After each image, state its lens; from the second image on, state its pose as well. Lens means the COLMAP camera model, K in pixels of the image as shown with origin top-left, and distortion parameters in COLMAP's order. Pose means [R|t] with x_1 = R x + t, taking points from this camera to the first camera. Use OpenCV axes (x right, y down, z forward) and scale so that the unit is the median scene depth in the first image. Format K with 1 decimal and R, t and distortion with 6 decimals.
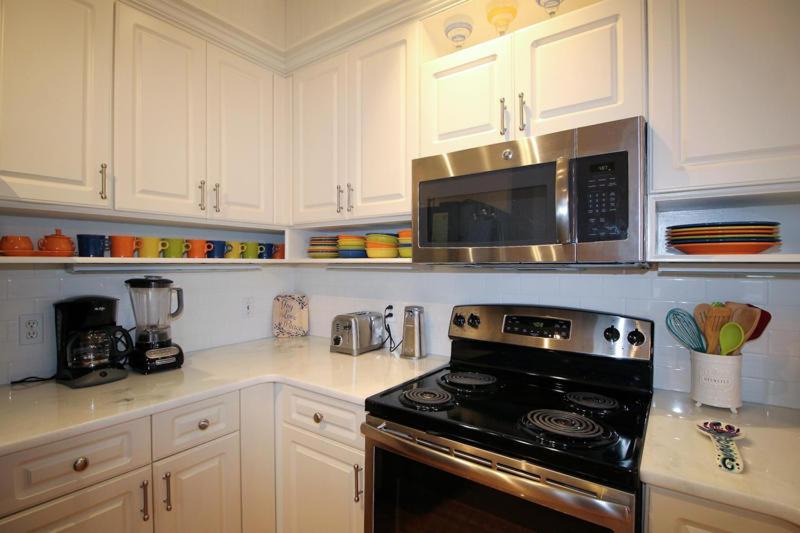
lens RADIAL K [[388.6, 0, 399.8], [0, 388.6, 266.6], [0, 0, 1]] dist [-0.011317, -0.000716]
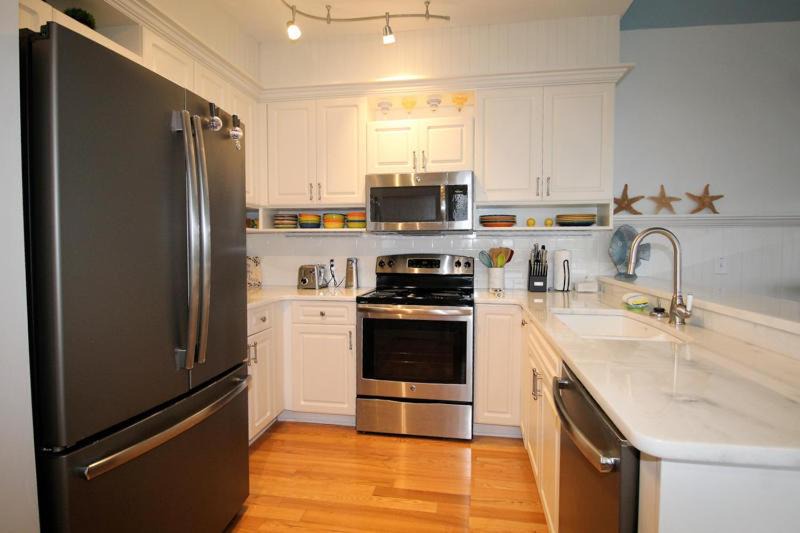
lens RADIAL K [[431.0, 0, 400.3], [0, 431.0, 265.6], [0, 0, 1]] dist [-0.000730, 0.000042]
pose [[0.898463, -0.018658, 0.438652, -0.660017], [0.003881, 0.999395, 0.034559, 0.079565], [-0.439031, -0.029348, 0.897992, -0.847813]]
